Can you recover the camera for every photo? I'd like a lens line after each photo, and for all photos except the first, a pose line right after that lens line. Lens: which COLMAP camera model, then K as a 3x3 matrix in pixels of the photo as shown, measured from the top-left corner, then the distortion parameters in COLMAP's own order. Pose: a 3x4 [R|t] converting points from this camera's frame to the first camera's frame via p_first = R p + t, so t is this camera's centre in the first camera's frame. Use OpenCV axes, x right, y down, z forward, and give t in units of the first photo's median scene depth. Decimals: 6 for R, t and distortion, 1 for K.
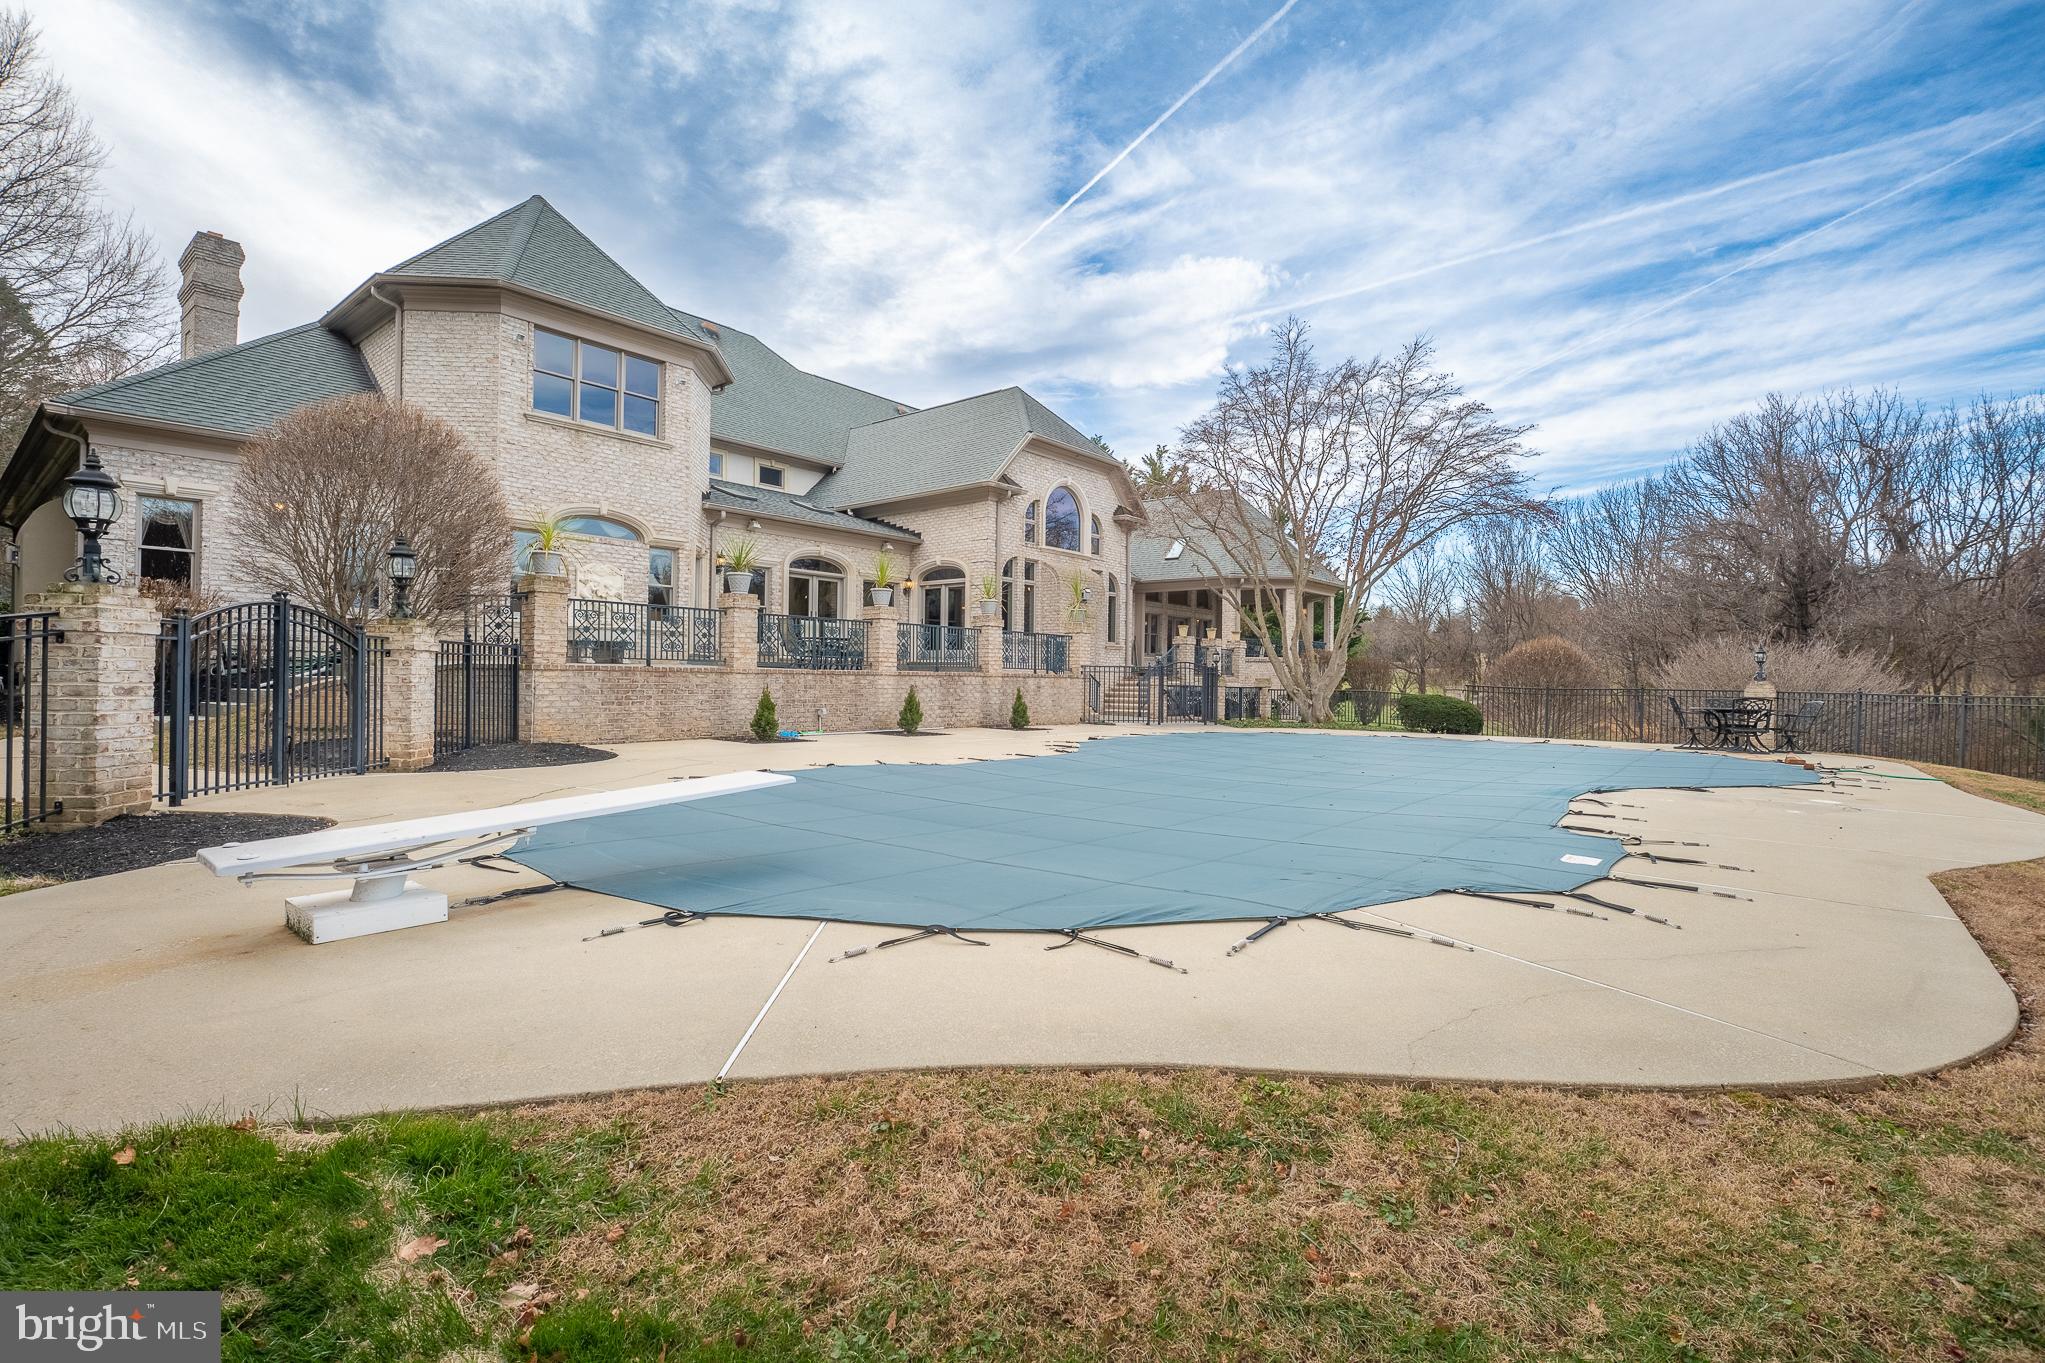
lens RADIAL K [[929.9, 0, 1022.5], [0, 929.9, 681.5], [0, 0, 1]] dist [-0.002131, -0.000322]
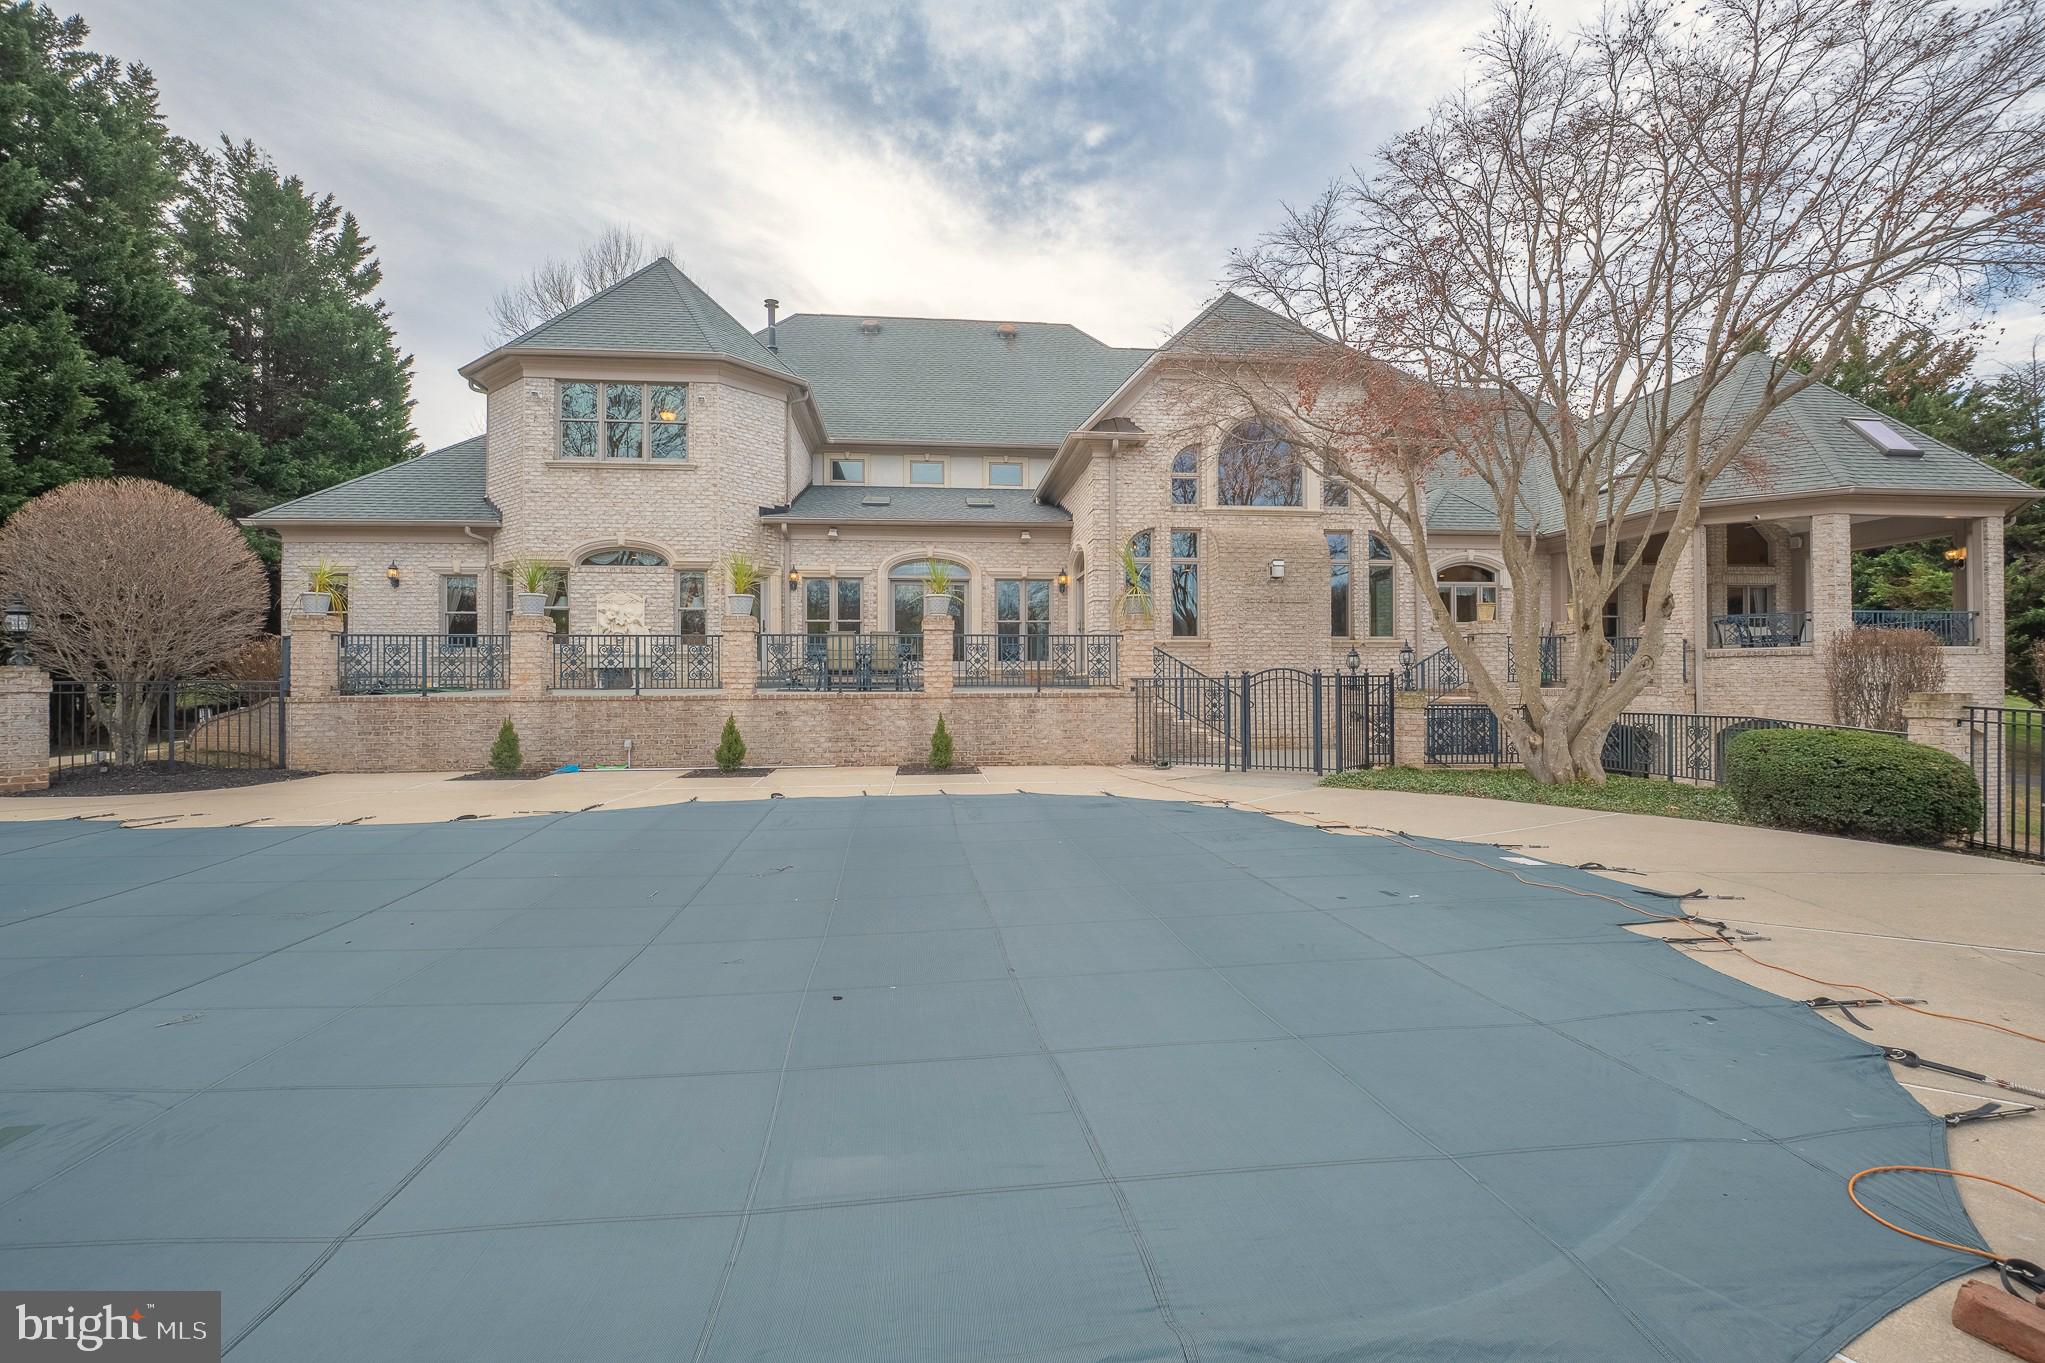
lens RADIAL K [[929.9, 0, 1022.5], [0, 929.9, 681.5], [0, 0, 1]] dist [-0.002131, -0.000322]
pose [[0.719212, -0.020403, -0.694491, 0.537041], [0.013397, 0.999790, -0.015498, -0.005671], [0.694661, 0.001843, 0.719335, 0.521576]]
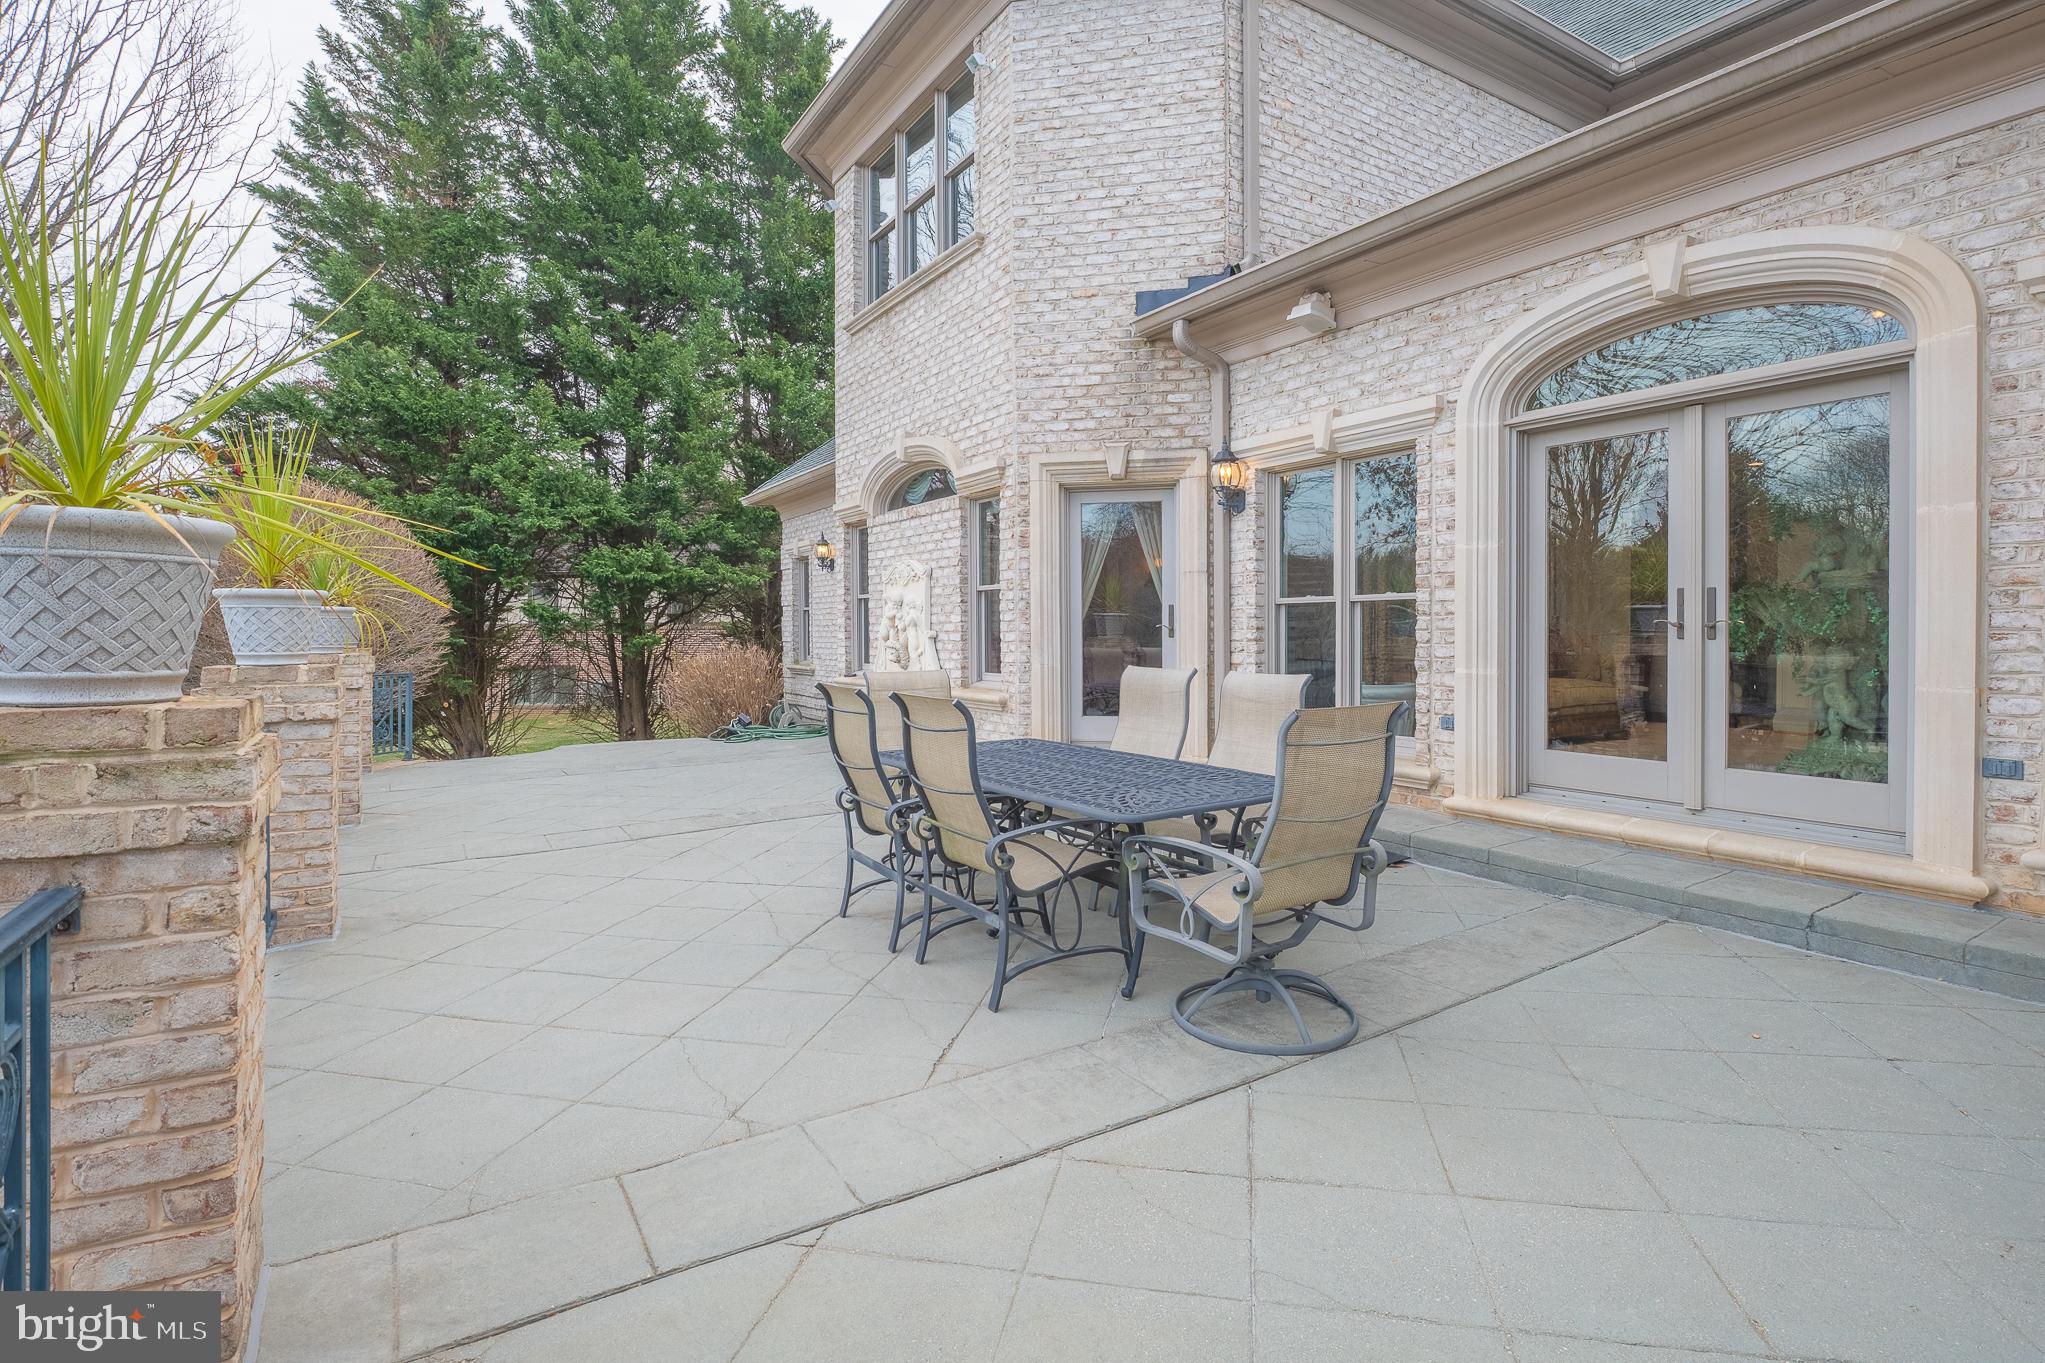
lens RADIAL K [[949.7, 0, 1022.5], [0, 949.7, 681.5], [0, 0, 1]] dist [0.000904, 0.000143]
pose [[-0.306541, 0.036895, -0.951142, 0.012241], [-0.007671, 0.999120, 0.041229, -0.076907], [0.951826, 0.019935, -0.305989, 1.117940]]
